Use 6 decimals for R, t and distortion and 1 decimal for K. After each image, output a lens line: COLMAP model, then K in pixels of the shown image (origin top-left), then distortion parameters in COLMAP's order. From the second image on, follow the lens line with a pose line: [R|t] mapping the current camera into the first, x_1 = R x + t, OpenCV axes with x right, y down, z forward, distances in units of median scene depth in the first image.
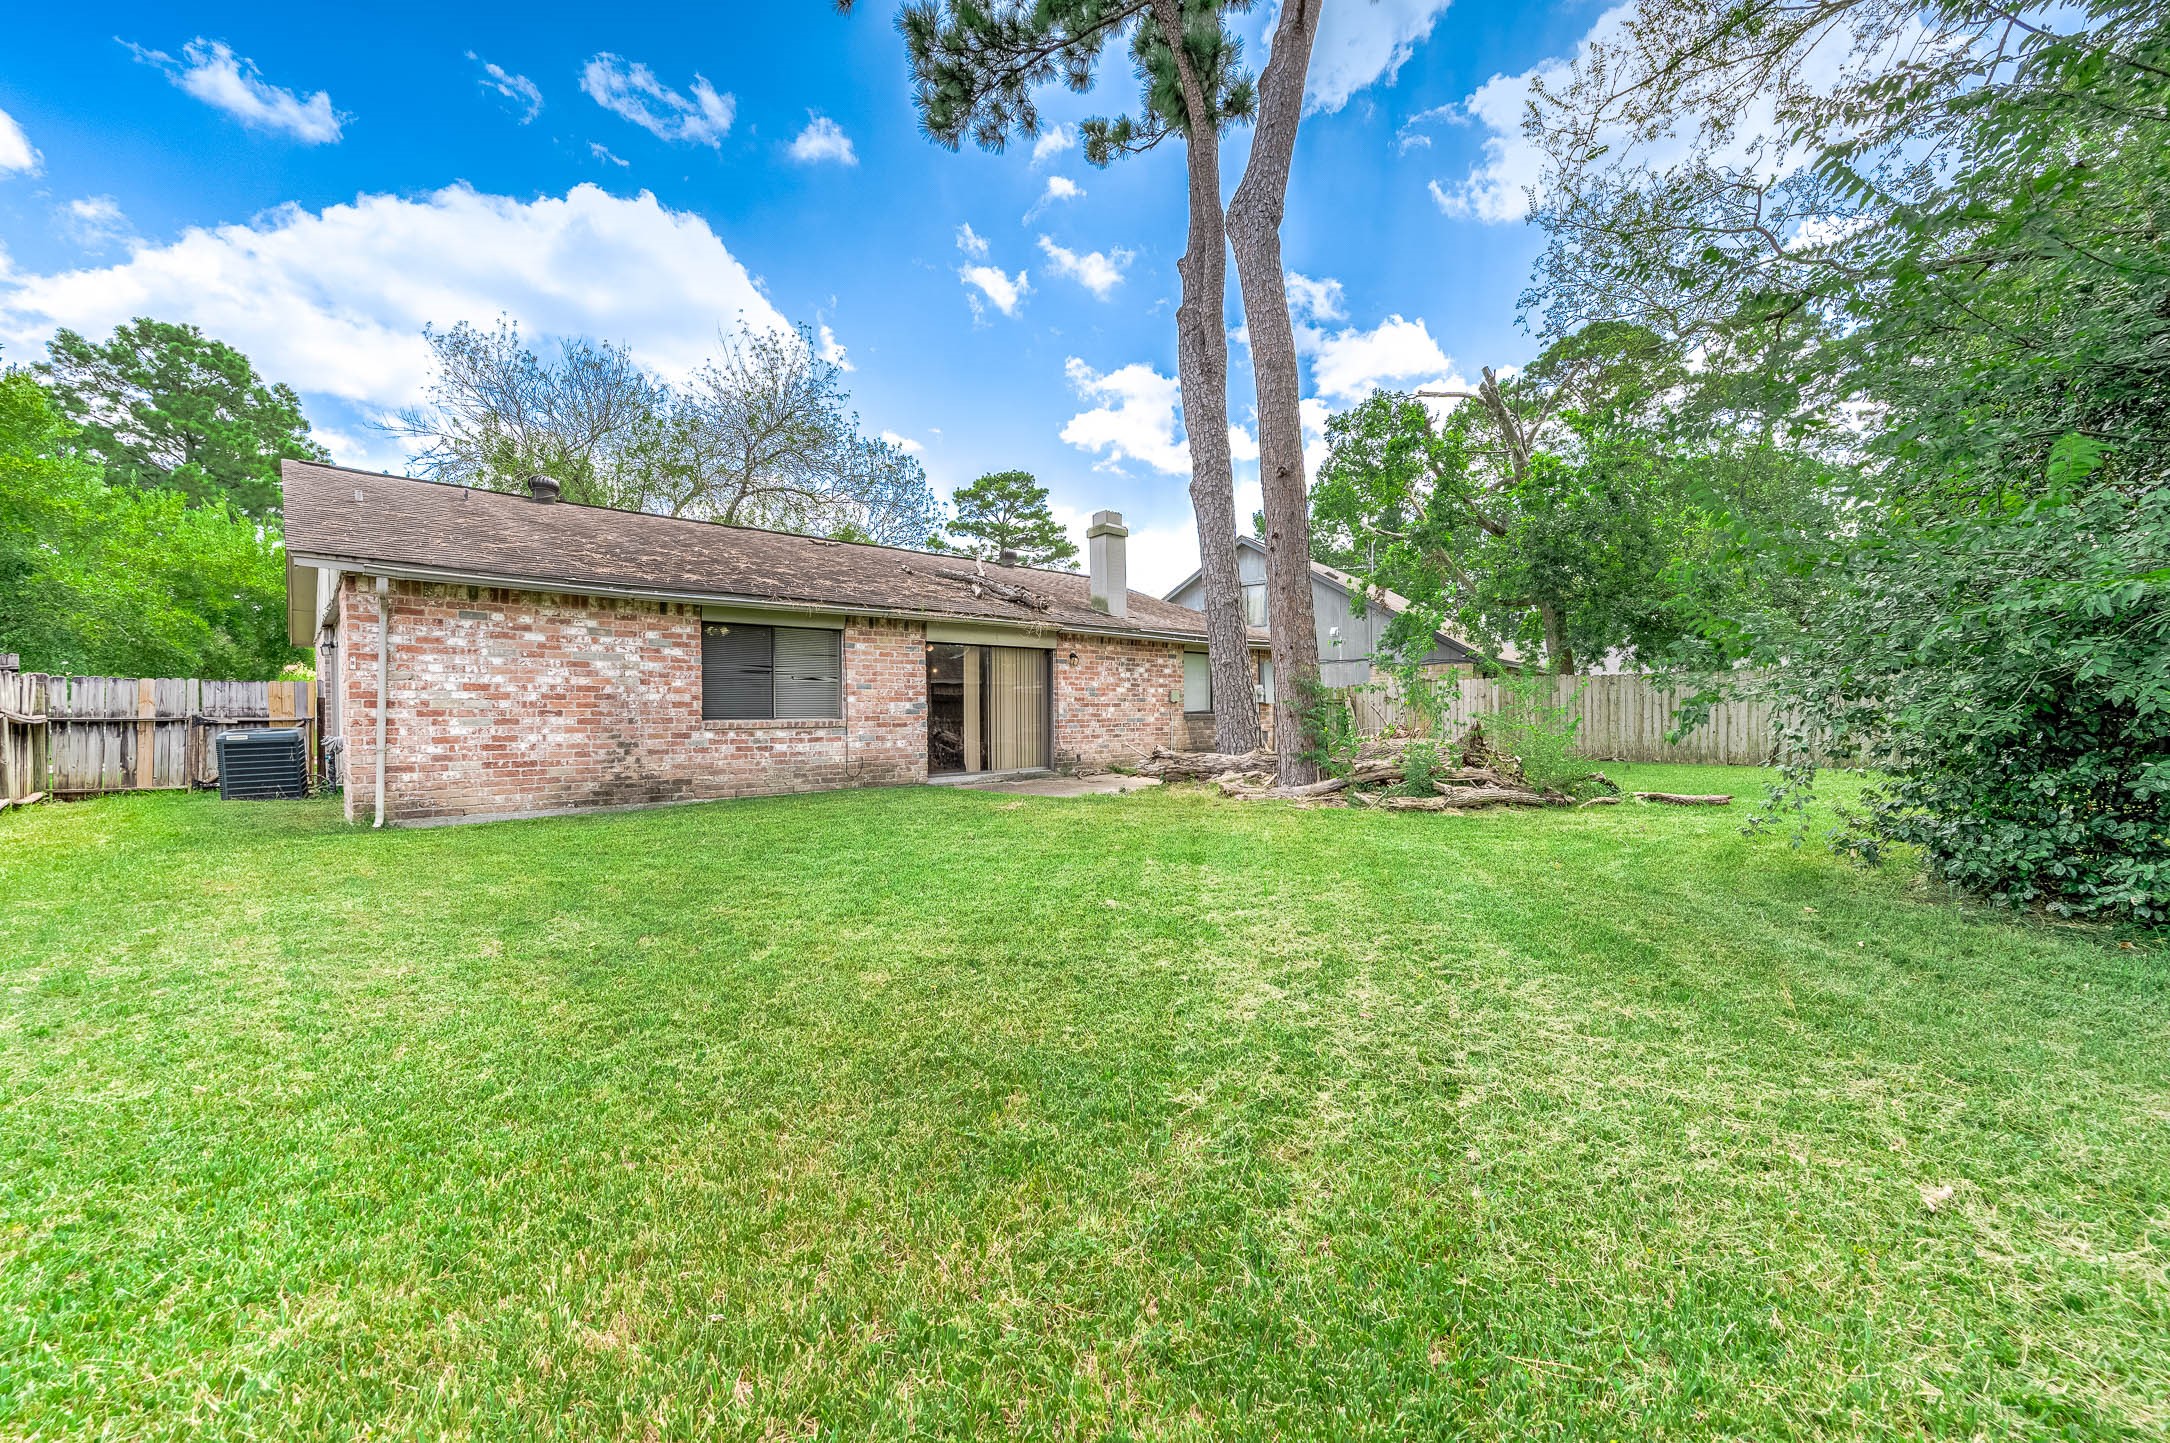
lens RADIAL K [[857.0, 0, 1086.1], [0, 857.0, 712.8], [0, 0, 1]] dist [0.018786, 0.000004]
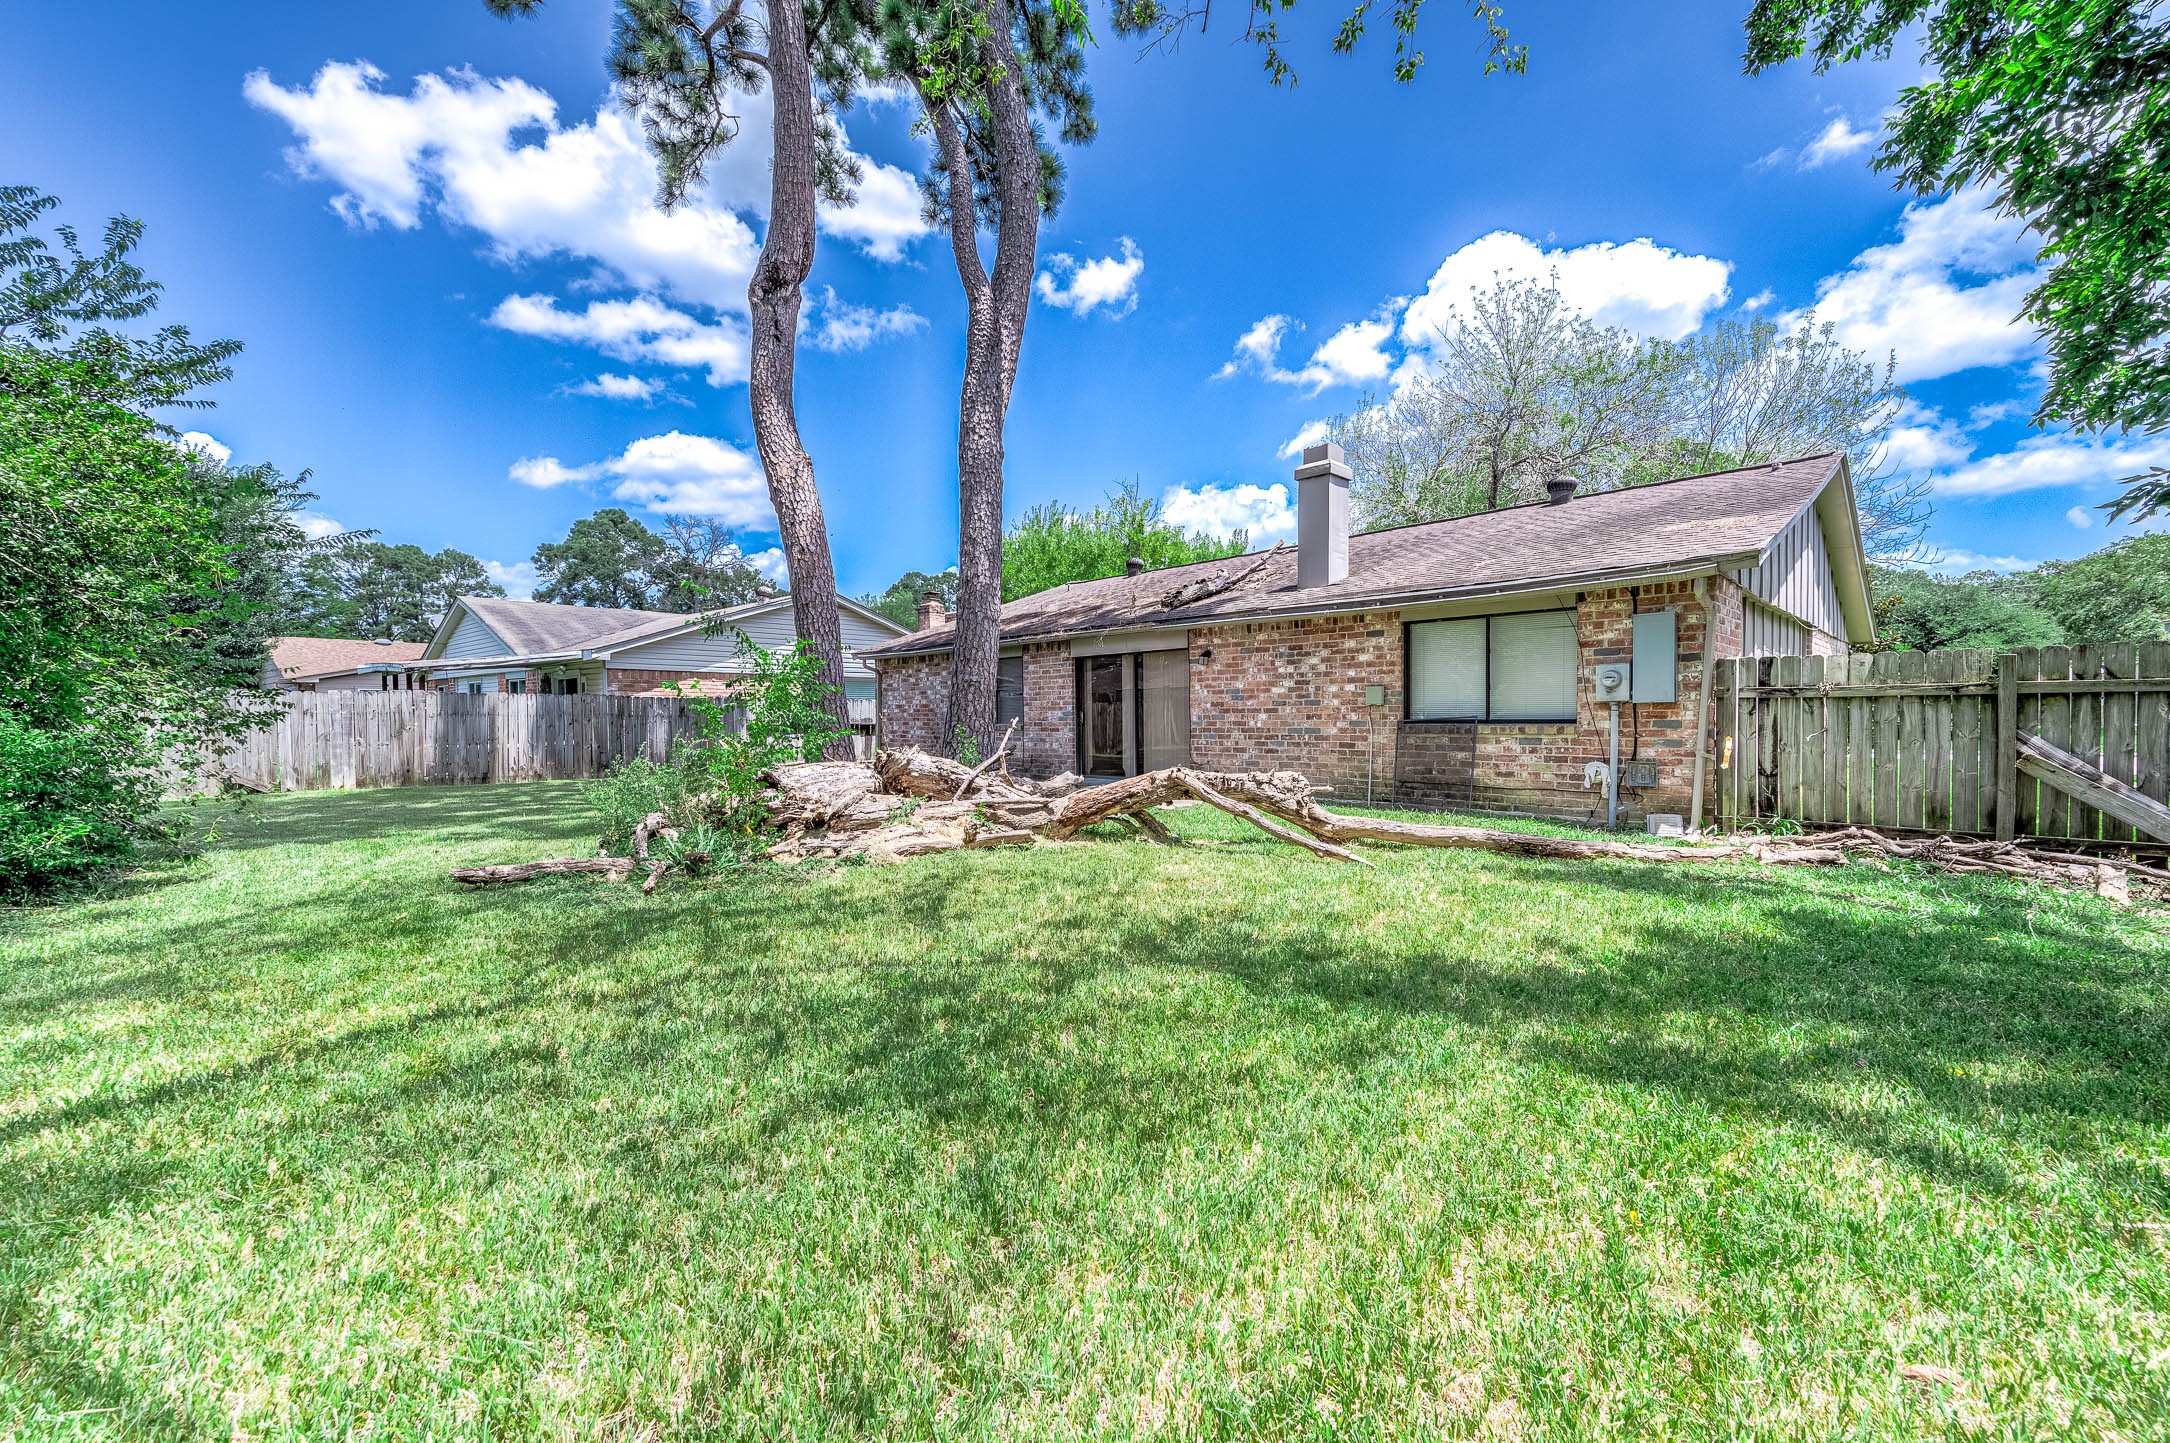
lens RADIAL K [[857.0, 0, 1086.1], [0, 857.0, 712.8], [0, 0, 1]] dist [0.018786, 0.000004]
pose [[0.012838, -0.001810, -0.999916, 0.832985], [0.001669, 0.999997, -0.001789, -0.006260], [0.999916, -0.001646, 0.012841, 0.869725]]
